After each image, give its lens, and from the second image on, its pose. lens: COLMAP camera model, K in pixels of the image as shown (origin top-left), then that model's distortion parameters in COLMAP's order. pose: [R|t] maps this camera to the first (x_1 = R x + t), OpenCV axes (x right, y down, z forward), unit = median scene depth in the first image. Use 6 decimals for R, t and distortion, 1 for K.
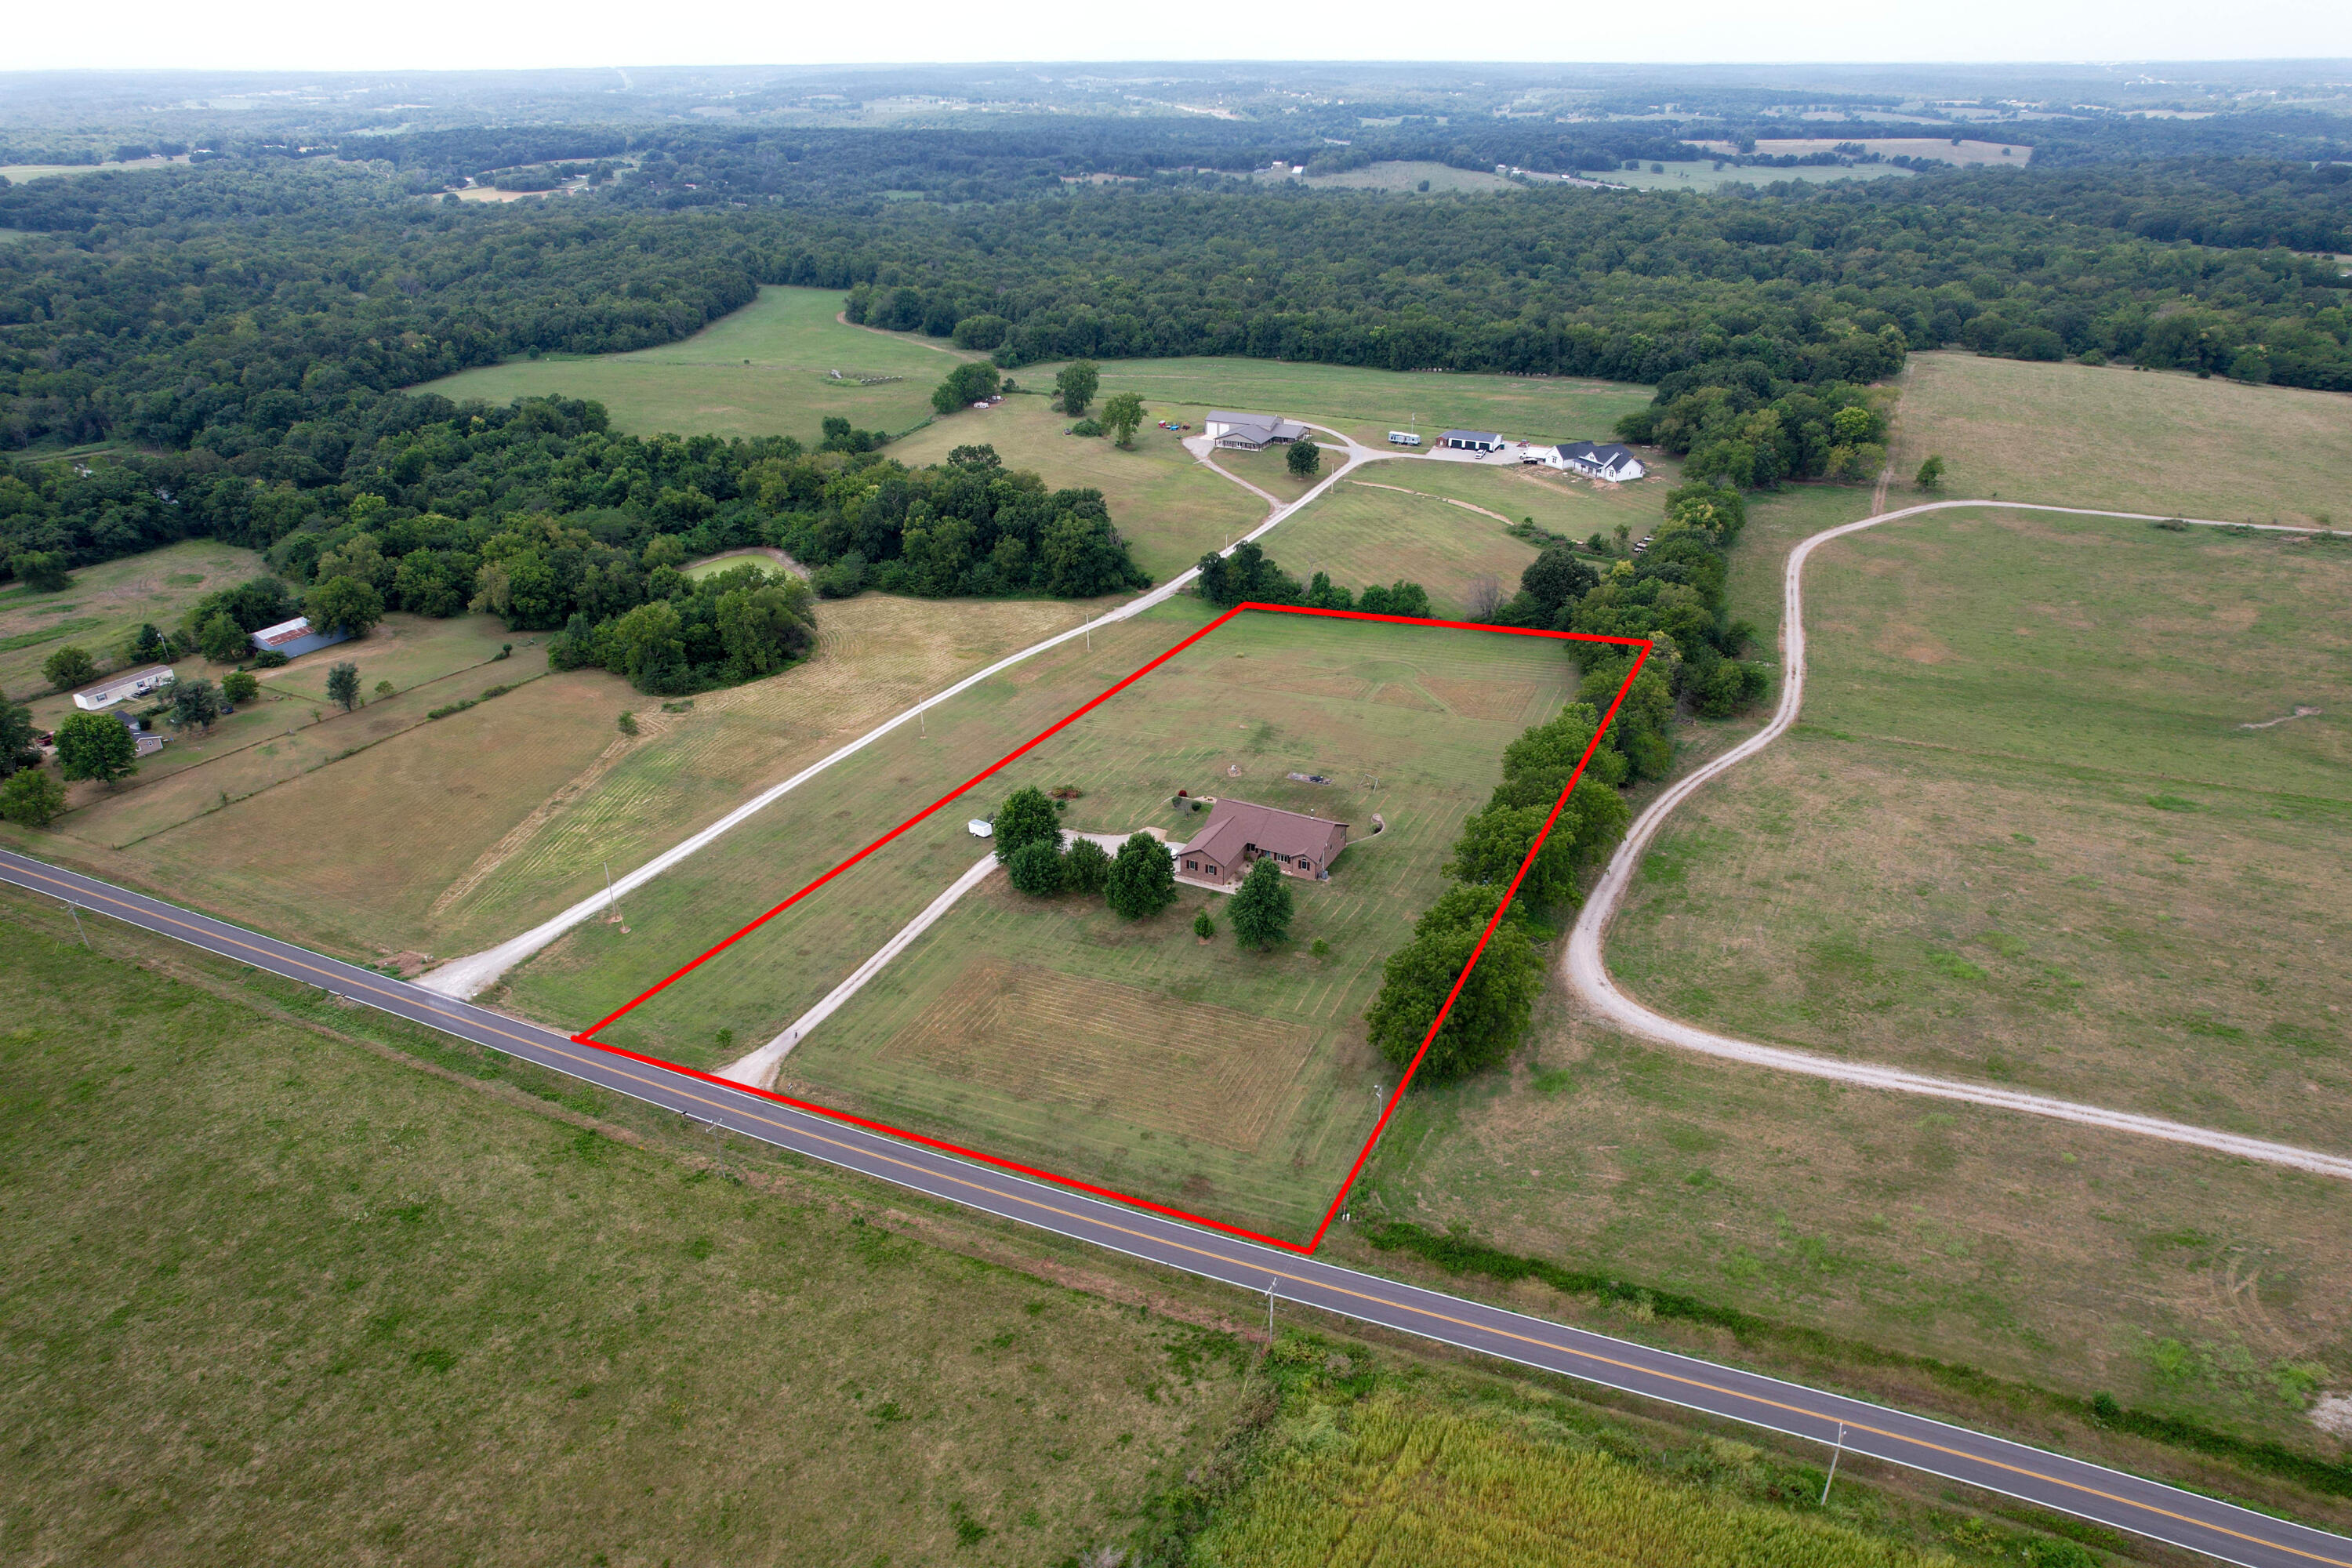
lens RADIAL K [[1512.9, 0, 1191.1], [0, 1512.9, 780.5], [0, 0, 1]] dist [-0.082159, 0.075456]
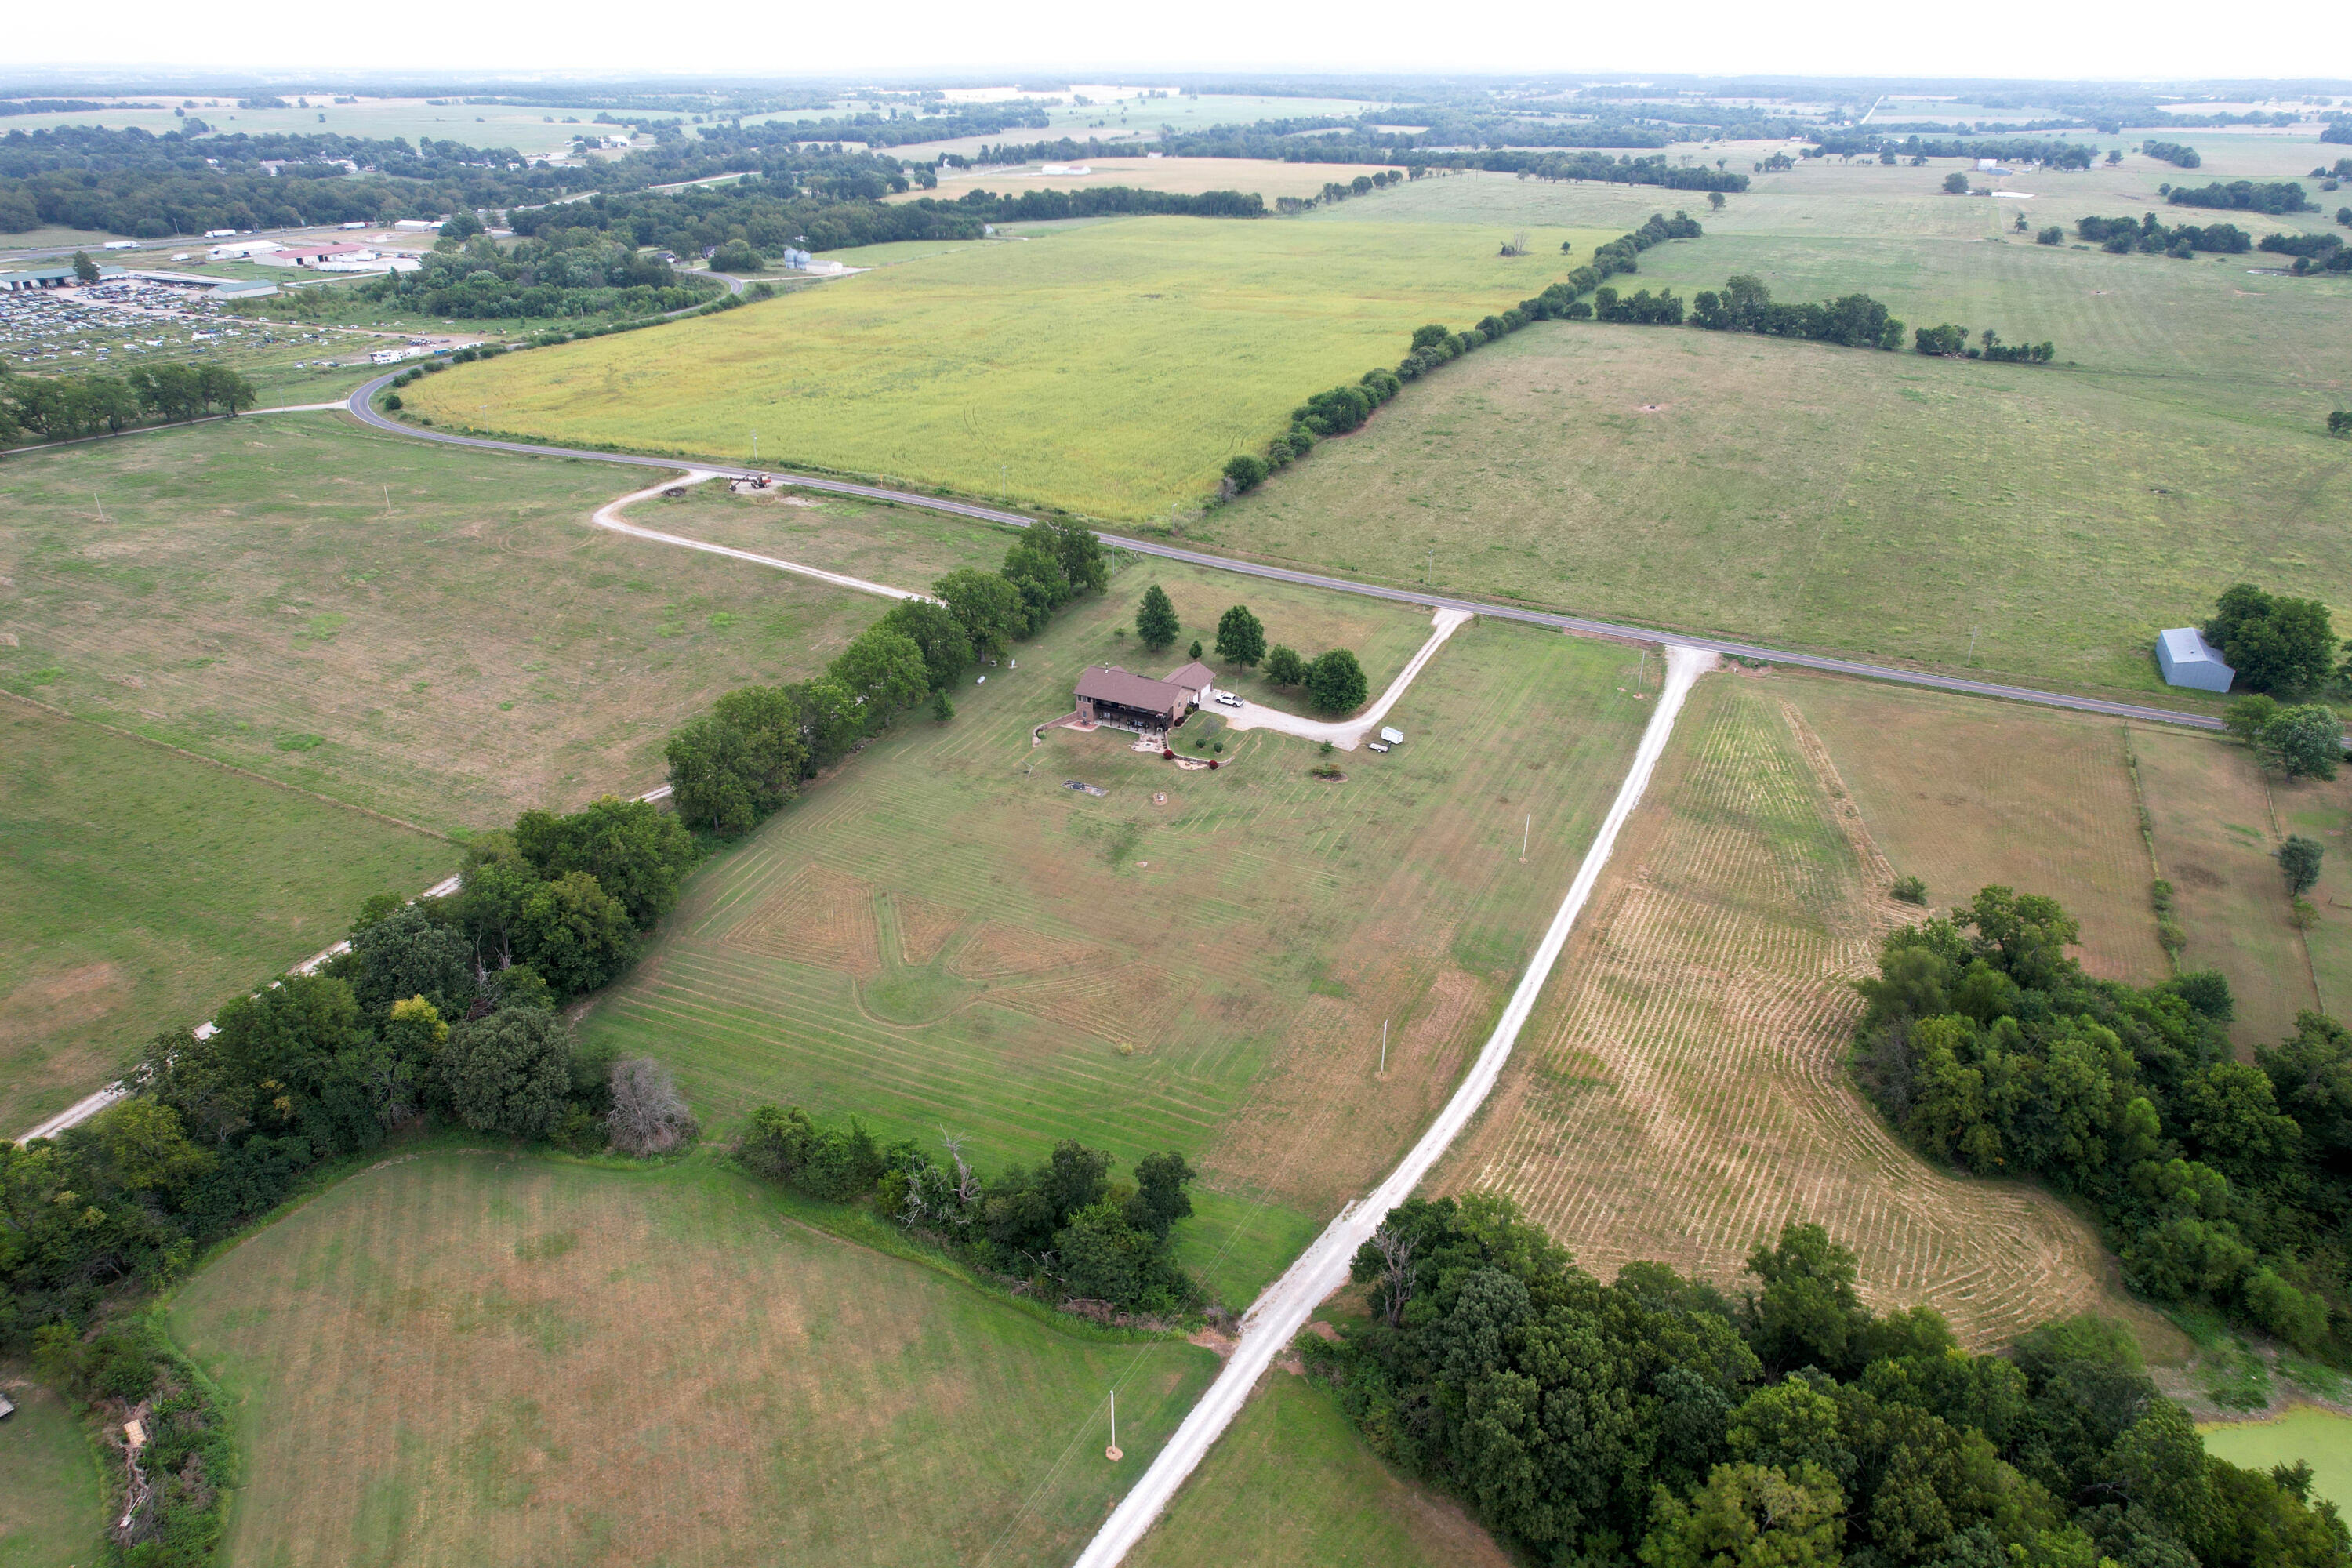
lens RADIAL K [[1502.5, 0, 1189.4], [0, 1502.5, 785.6], [0, 0, 1]] dist [-0.060018, 0.030317]
pose [[-0.999966, 0.000968, 0.008236, 0.001620], [0.007116, 0.610048, 0.792333, -0.593121], [-0.004258, 0.792364, -0.610034, 1.219561]]
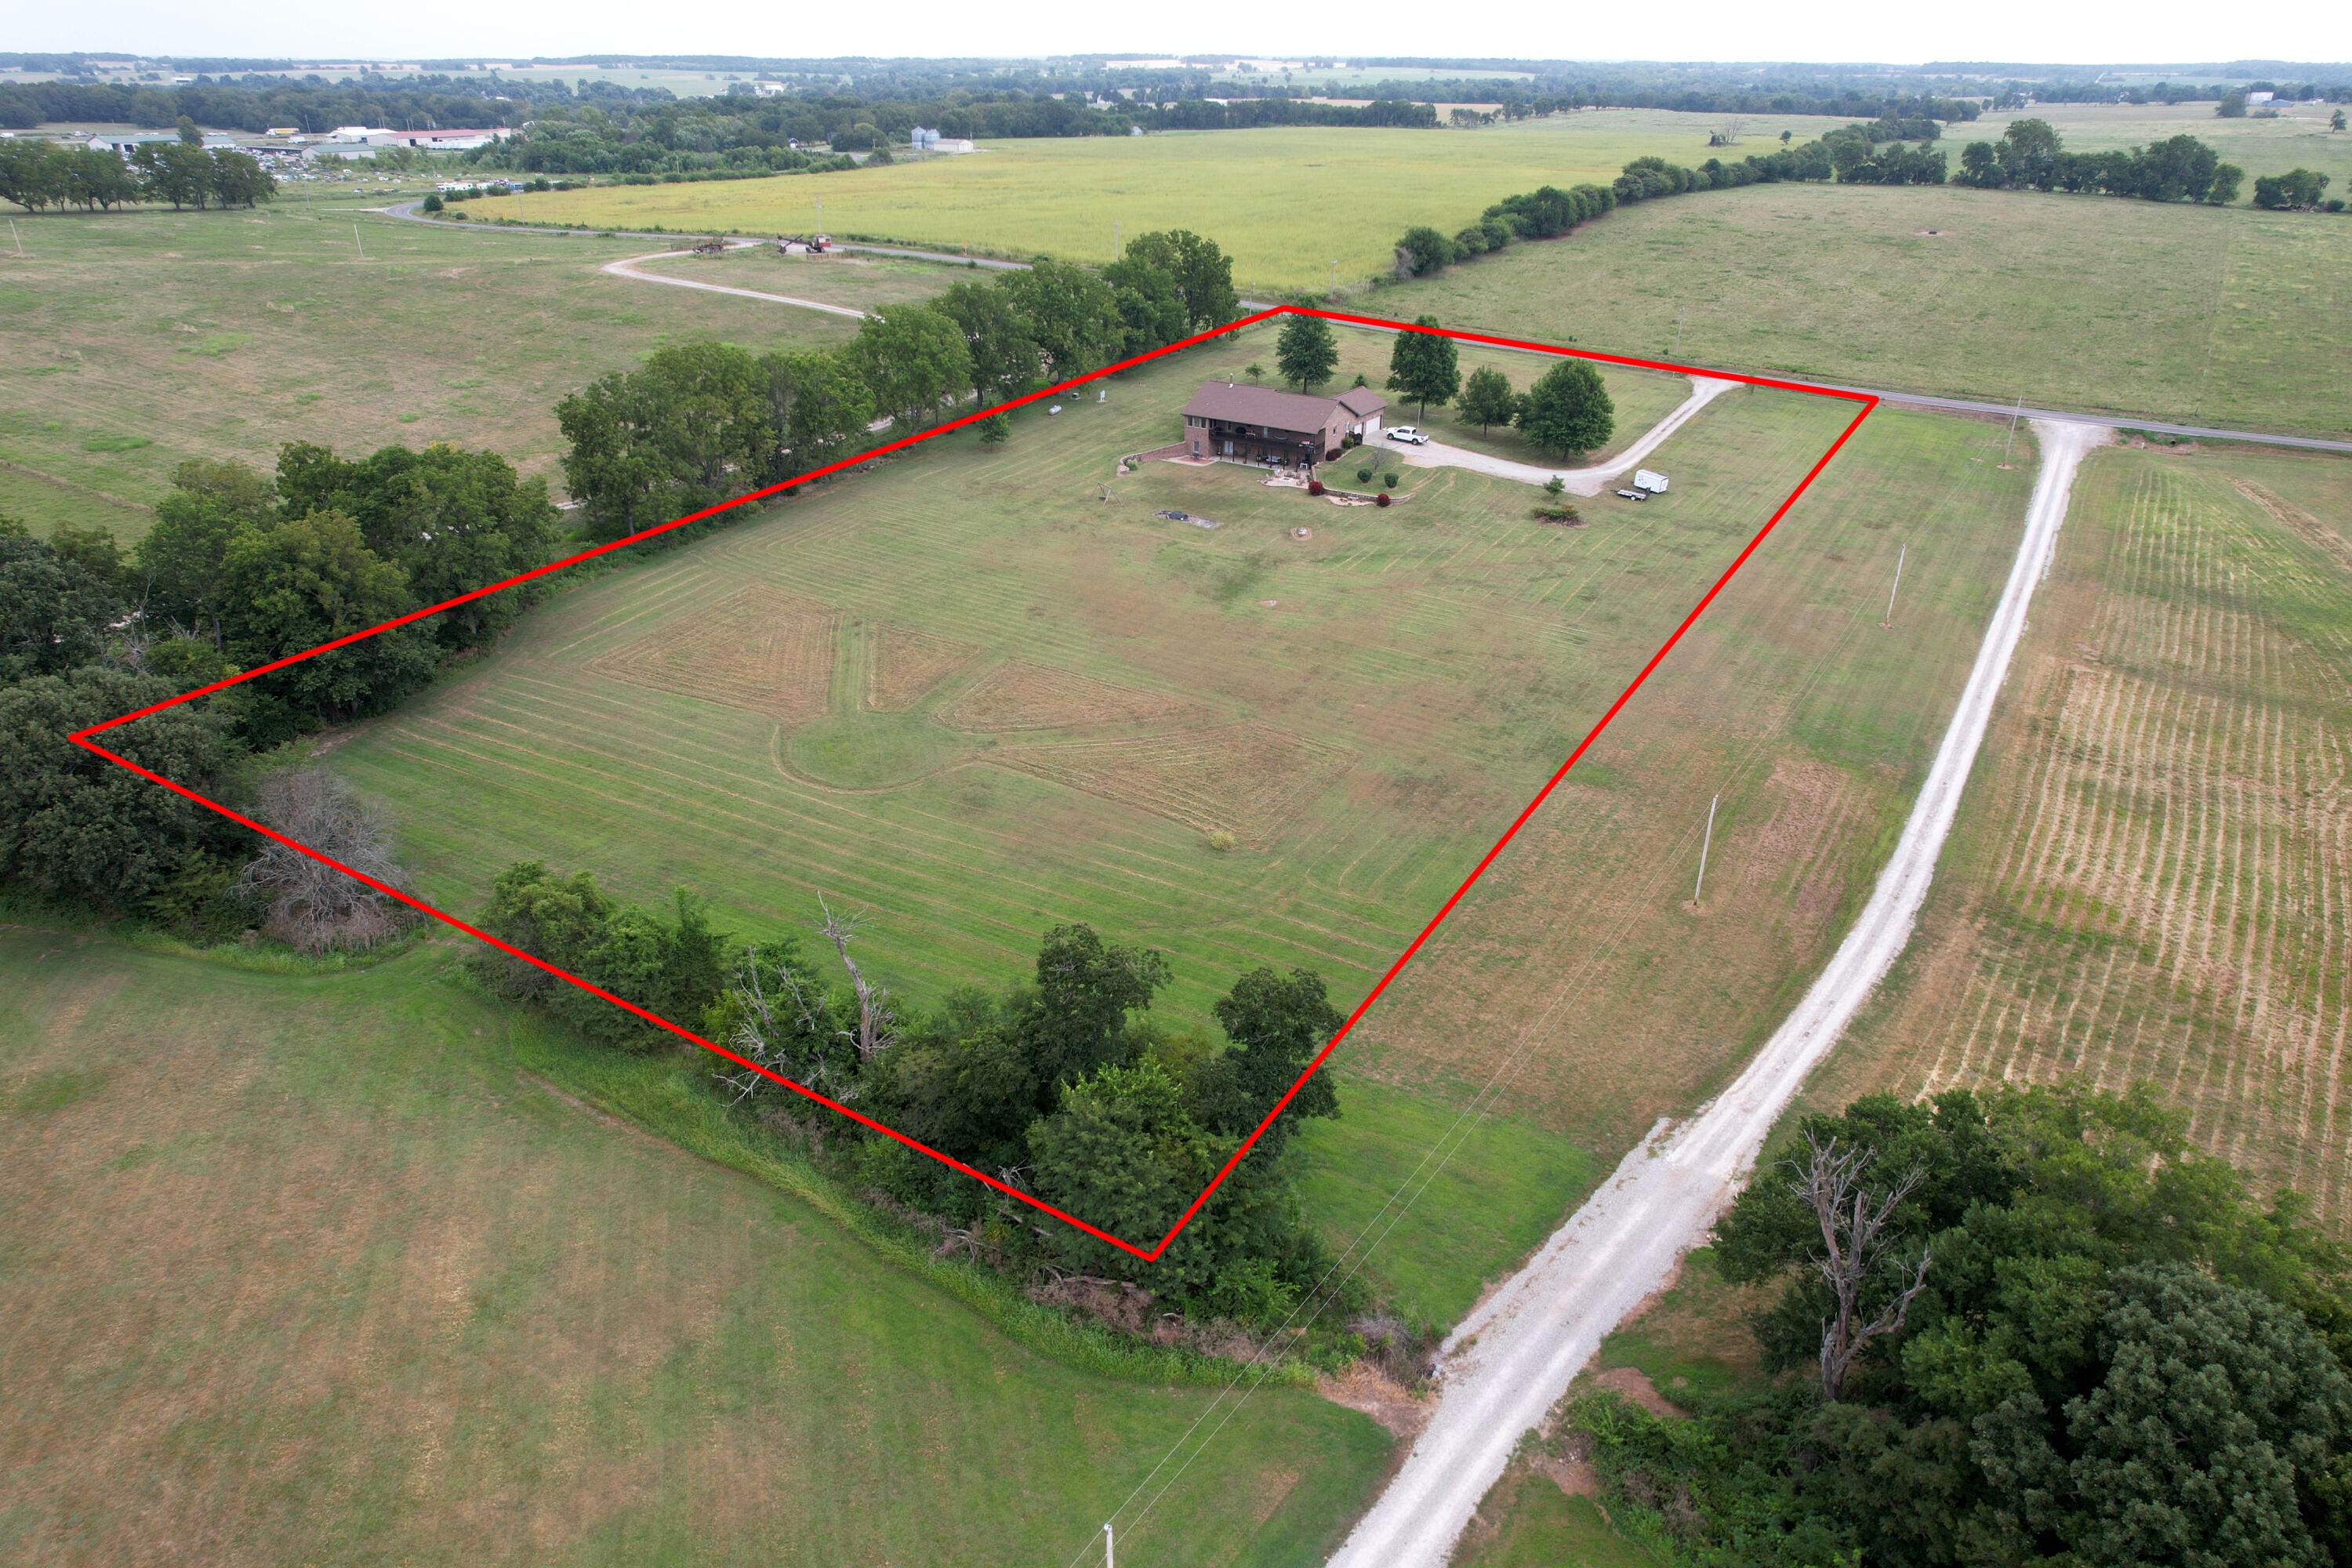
lens RADIAL K [[1512.9, 0, 1191.1], [0, 1512.9, 780.5], [0, 0, 1]] dist [-0.082159, 0.075456]
pose [[-0.994325, -0.046056, 0.095896, 0.007124], [0.047445, 0.614830, 0.787231, -0.339263], [-0.095217, 0.787314, -0.609156, 1.136034]]
